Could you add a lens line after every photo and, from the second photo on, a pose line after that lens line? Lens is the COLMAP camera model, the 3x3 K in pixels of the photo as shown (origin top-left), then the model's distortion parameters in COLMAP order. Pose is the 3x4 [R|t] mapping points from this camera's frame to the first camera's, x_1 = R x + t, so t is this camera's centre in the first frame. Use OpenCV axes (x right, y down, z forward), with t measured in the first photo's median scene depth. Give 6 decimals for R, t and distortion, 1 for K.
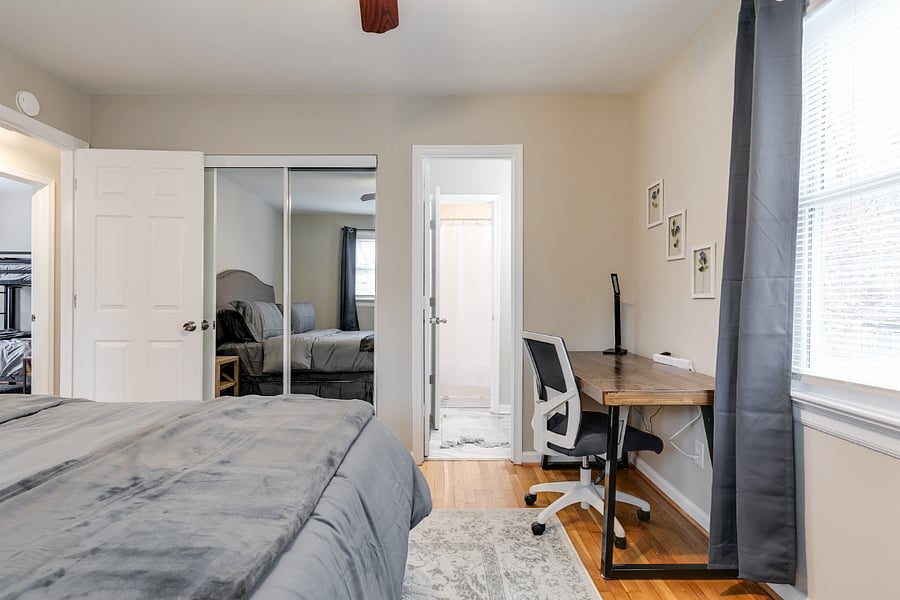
lens RADIAL K [[489.1, 0, 450.0], [0, 489.1, 300.0], [0, 0, 1]] dist [-0.004464, -0.000982]
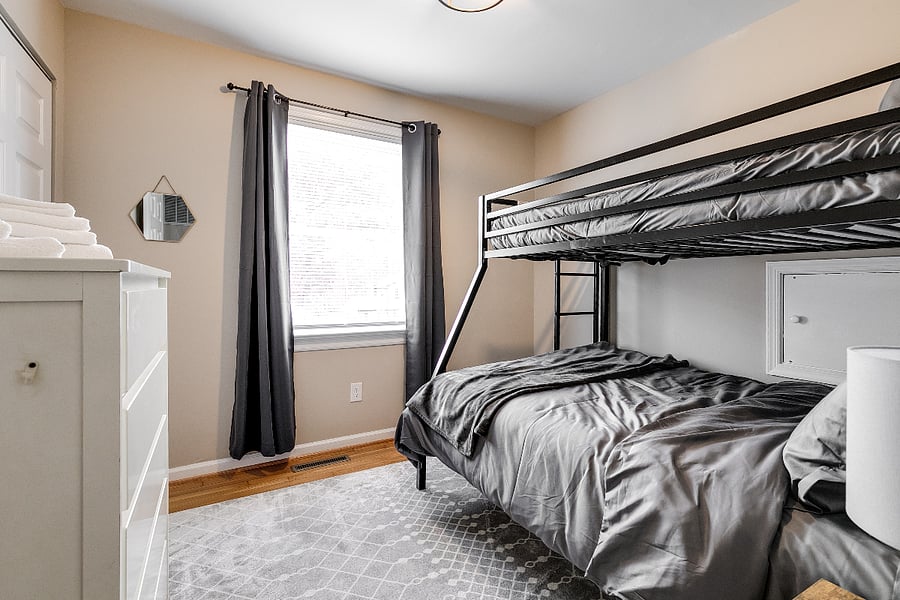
lens RADIAL K [[418.3, 0, 450.6], [0, 418.3, 287.7], [0, 0, 1]] dist [-0.000667, -0.000094]
pose [[0.484171, 0.003179, -0.874968, -0.584150], [-0.005504, 0.999985, 0.000587, 0.000035], [0.874956, 0.004531, 0.484181, 0.633975]]
